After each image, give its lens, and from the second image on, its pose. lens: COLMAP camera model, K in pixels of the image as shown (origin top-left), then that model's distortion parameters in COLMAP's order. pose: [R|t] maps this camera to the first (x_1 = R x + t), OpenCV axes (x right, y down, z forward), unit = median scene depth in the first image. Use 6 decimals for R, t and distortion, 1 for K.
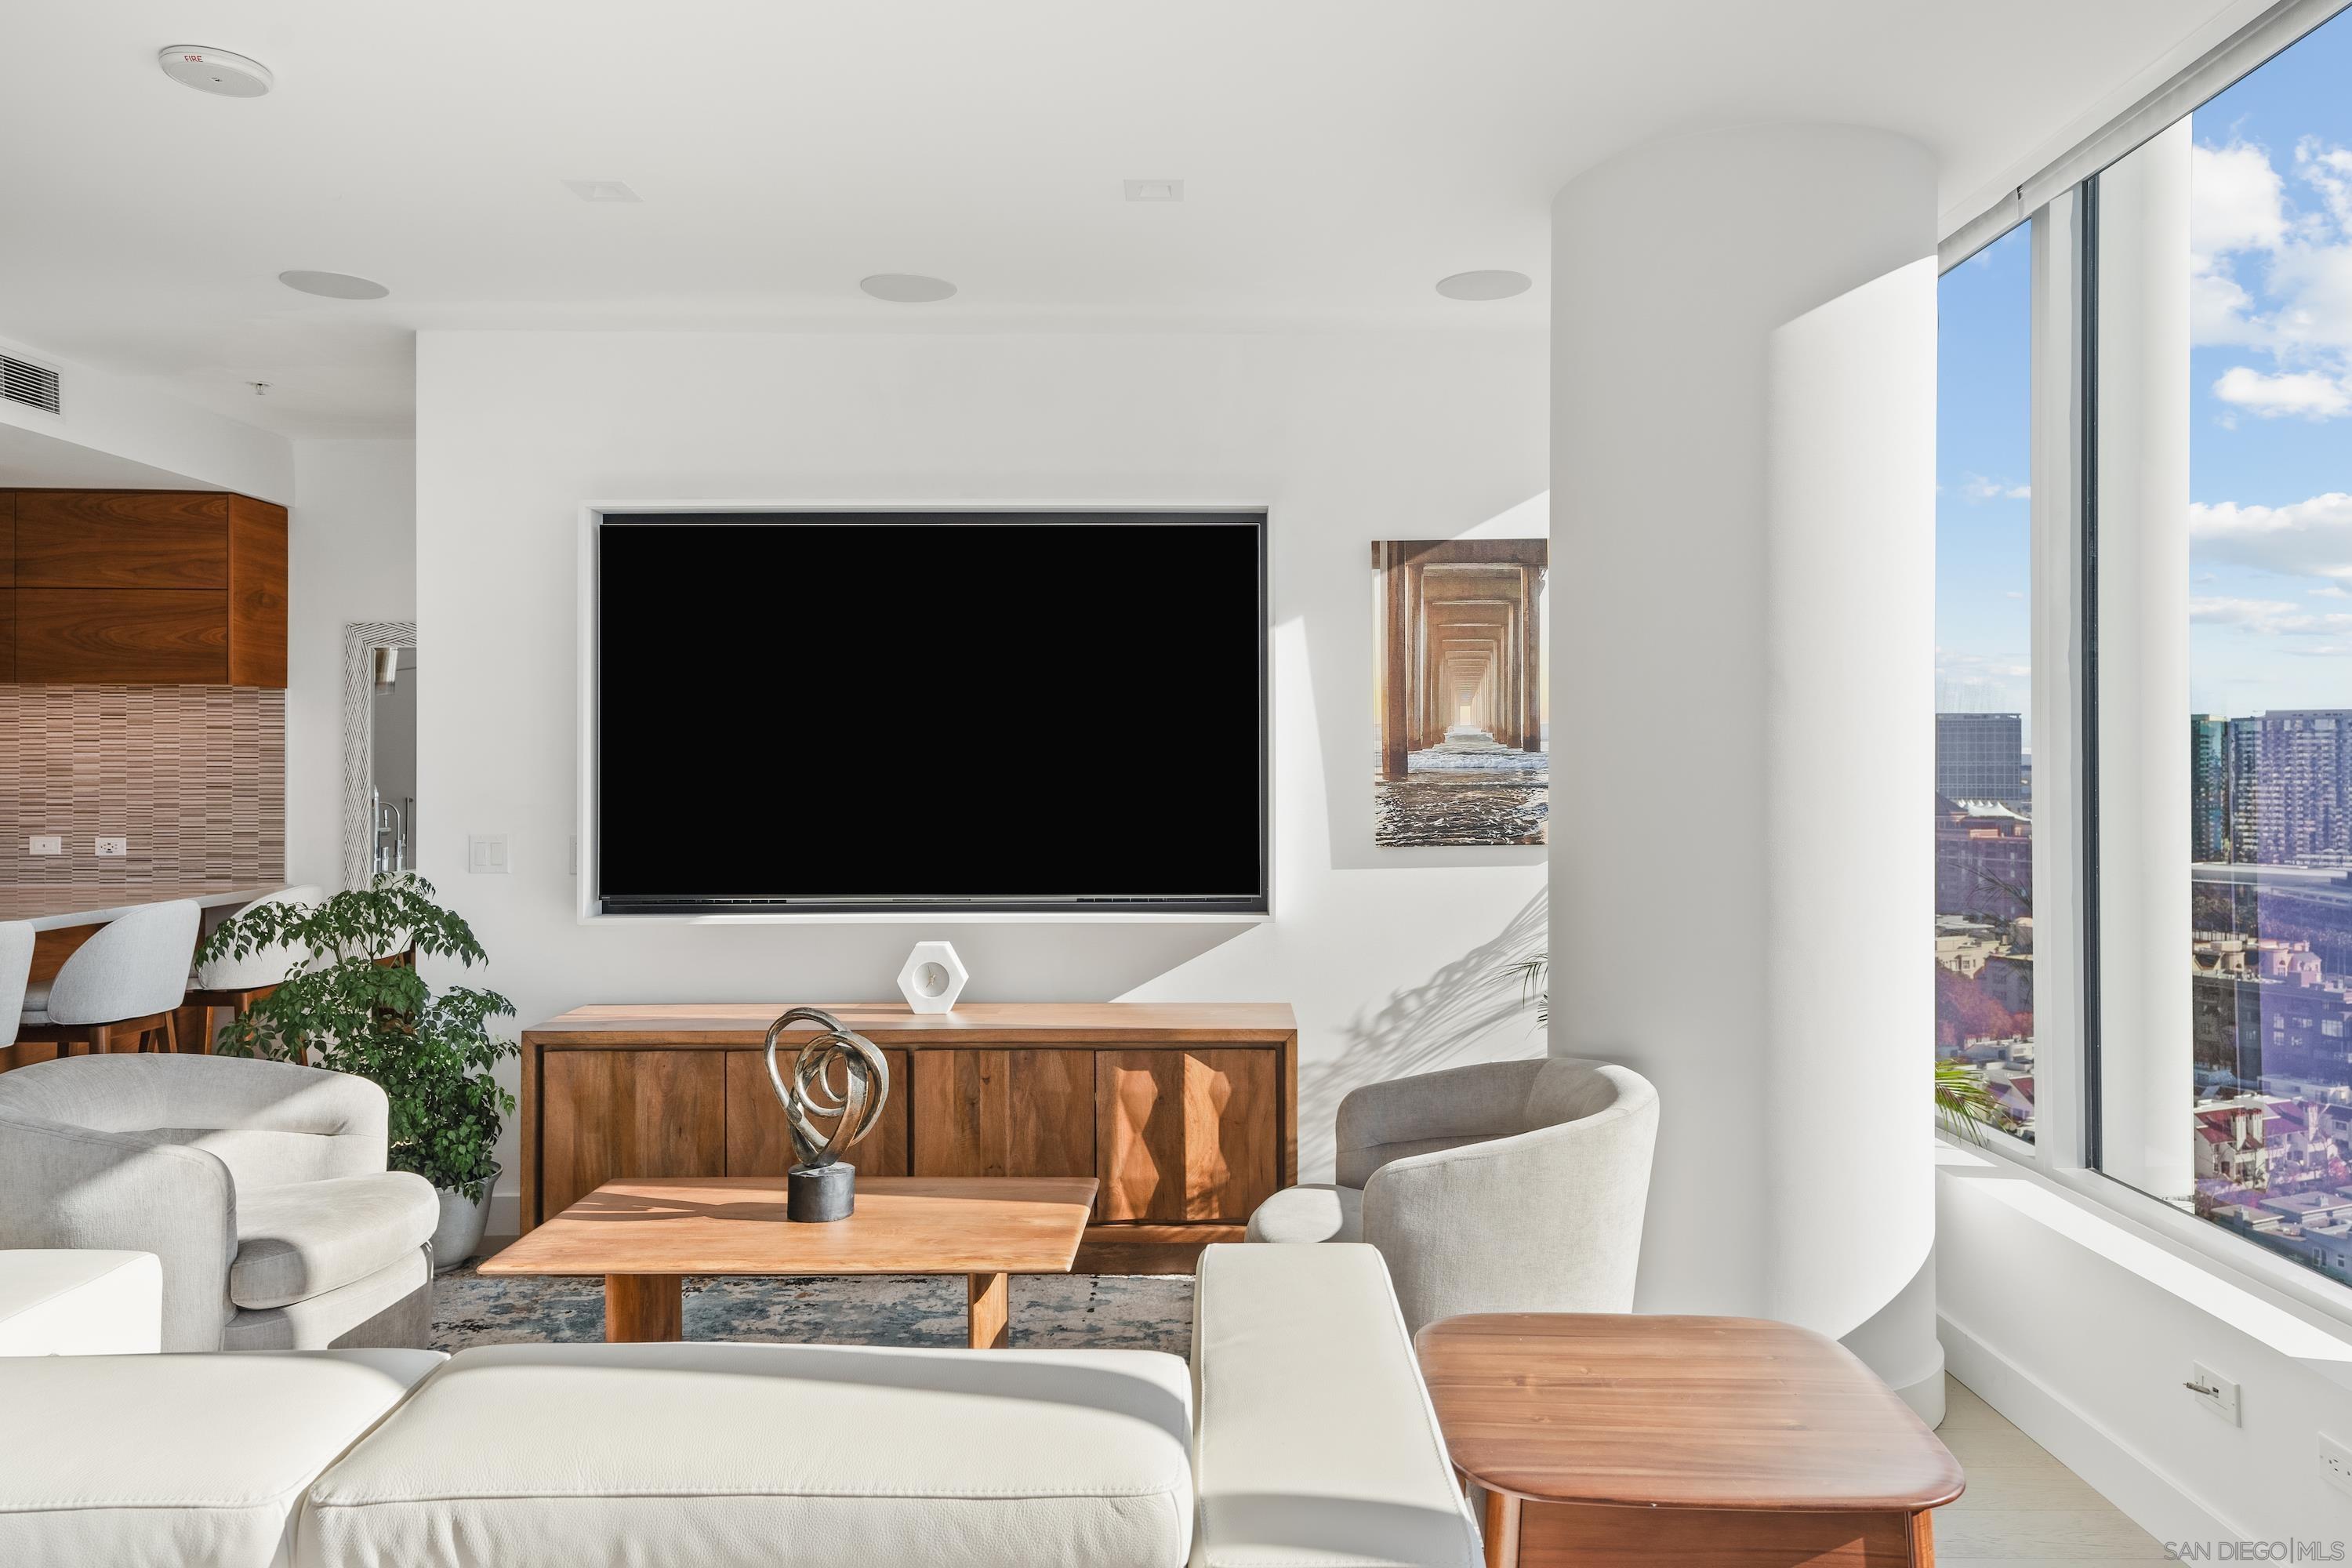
lens RADIAL K [[1558.3, 0, 1227.6], [0, 1558.3, 752.8], [0, 0, 1]] dist [-0.001626, 0.009083]
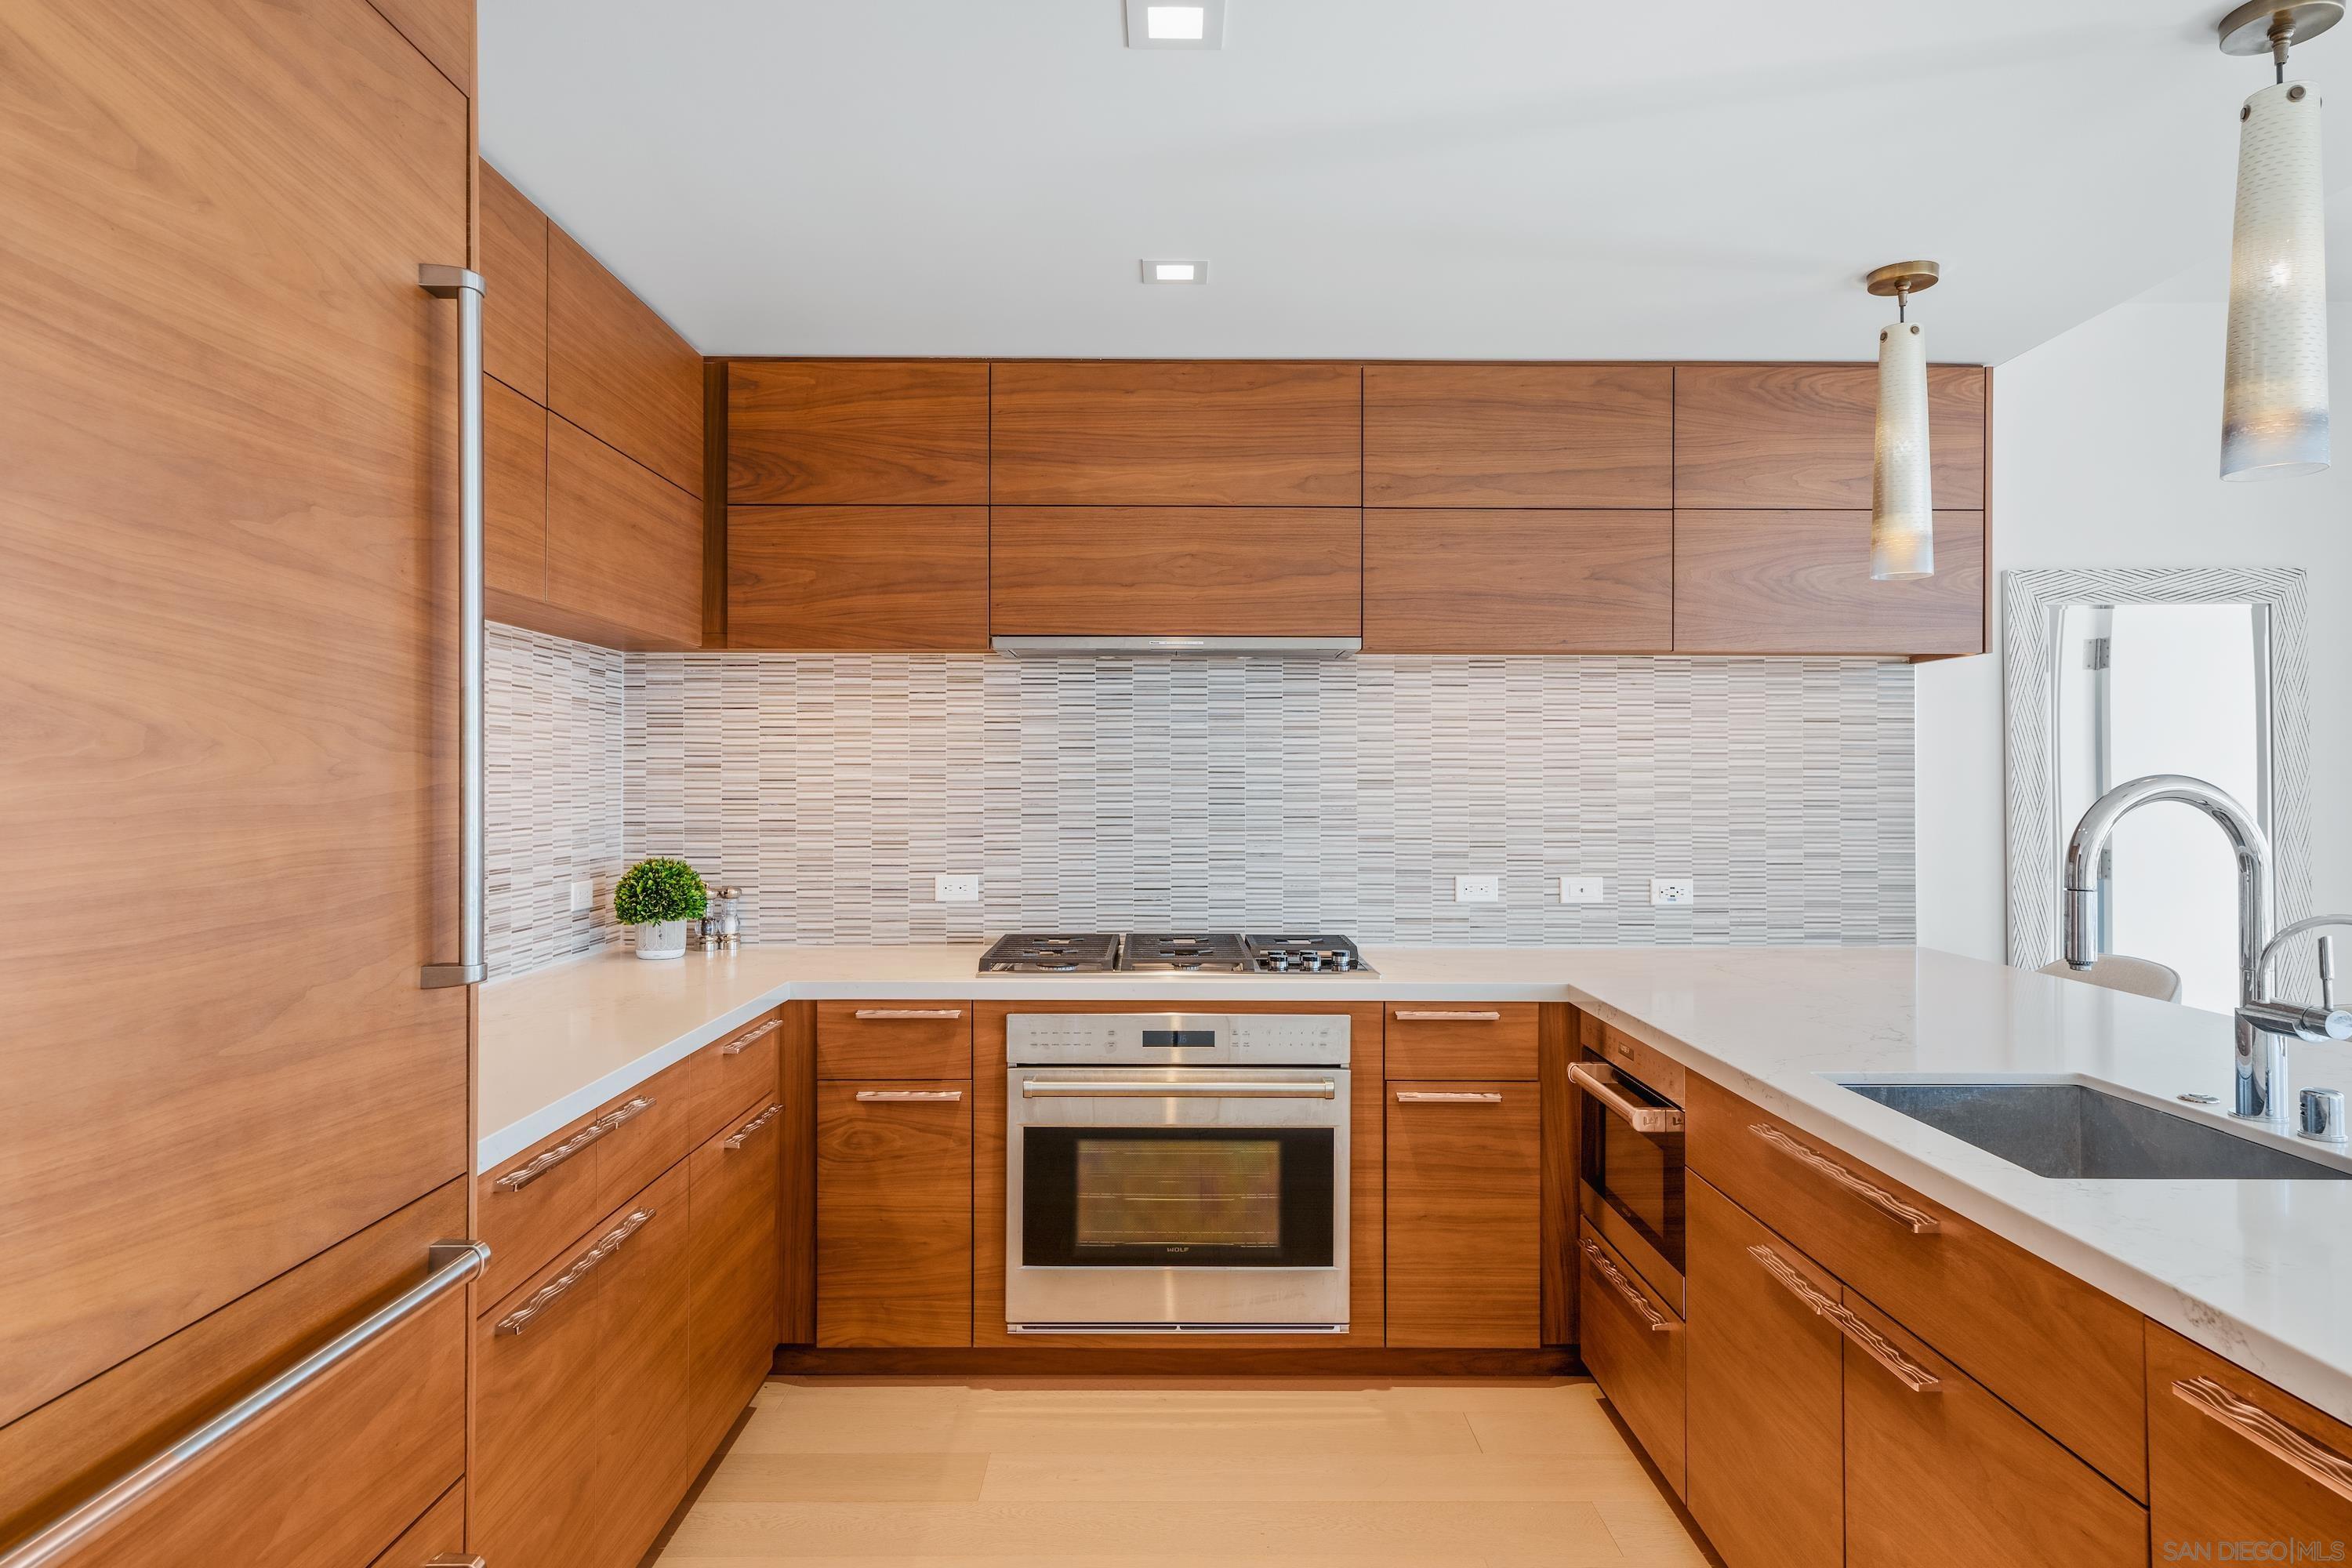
lens RADIAL K [[1315.4, 0, 1170.8], [0, 1315.4, 778.3], [0, 0, 1]] dist [0.002354, 0.000597]
pose [[0.999924, 0.000913, -0.012261, -1.267231], [-0.000841, 0.999982, 0.005912, 0.008527], [0.012266, -0.005902, 0.999907, 0.558399]]
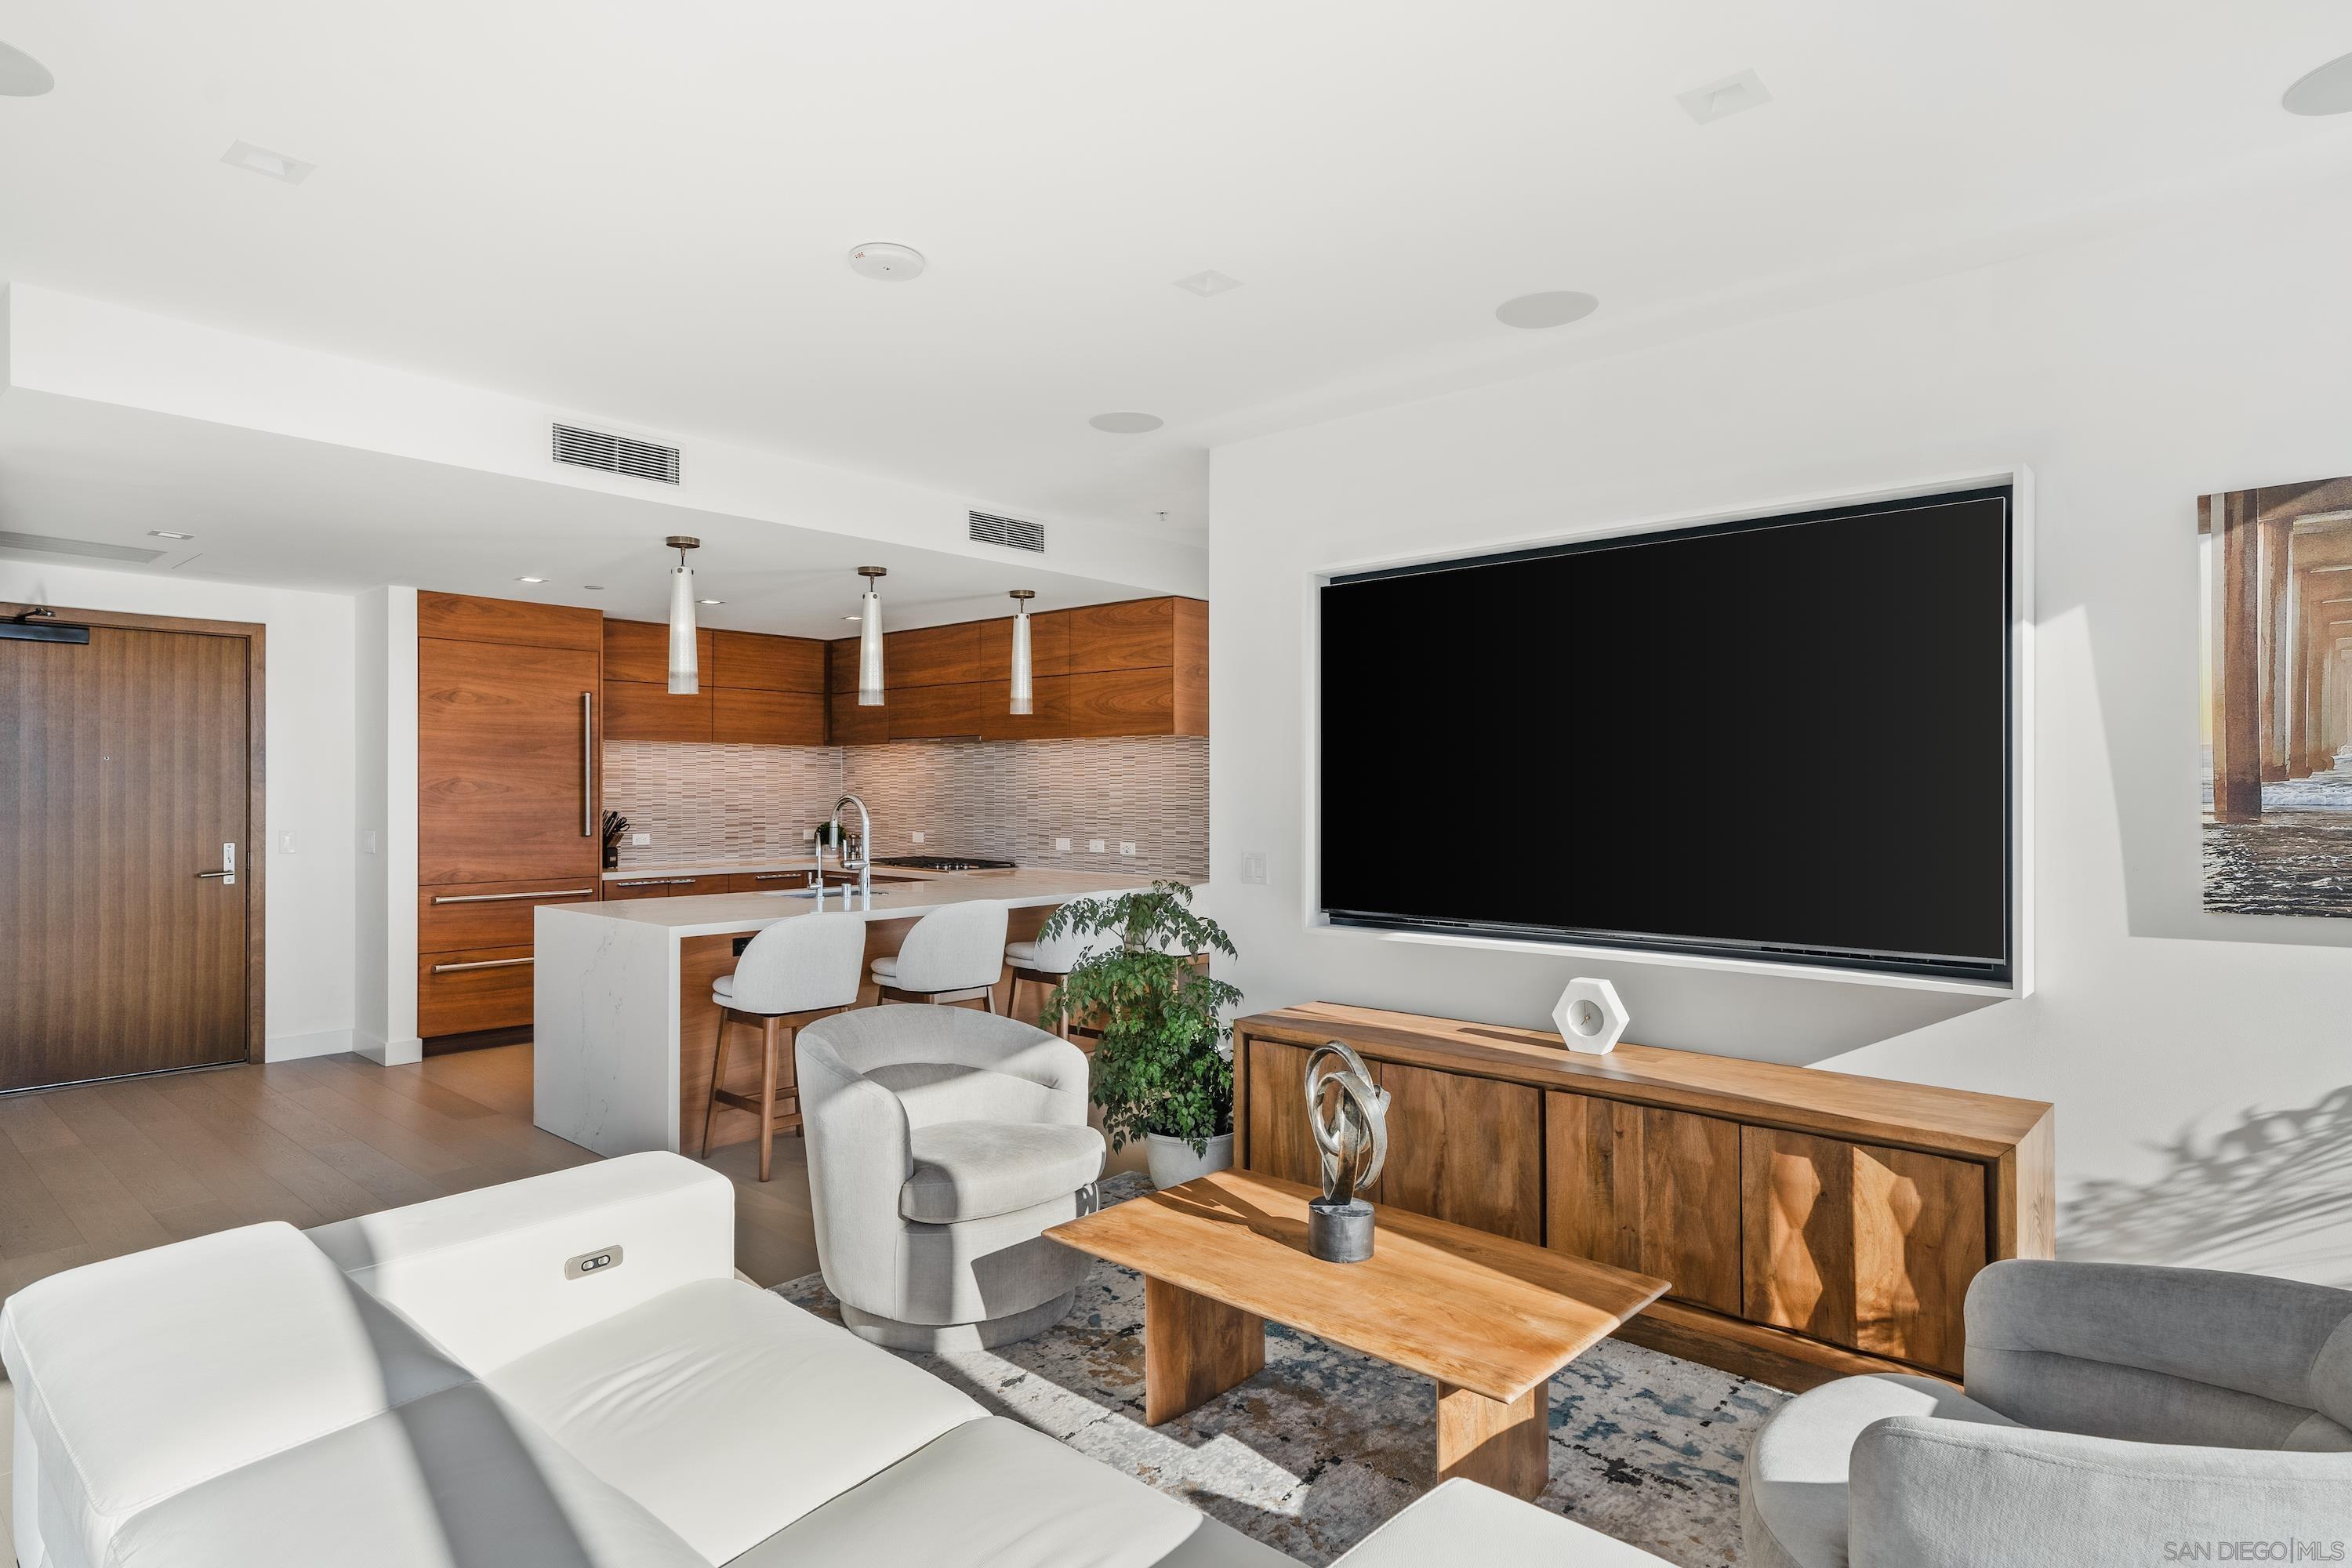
lens RADIAL K [[1241.0, 0, 1179.1], [0, 1241.0, 793.7], [0, 0, 1]] dist [0.001435, 0.004236]
pose [[0.738472, 0.004031, -0.674272, 0.136174], [0.003657, 0.999943, 0.009983, -0.003028], [0.674274, -0.009838, 0.738416, 0.241840]]
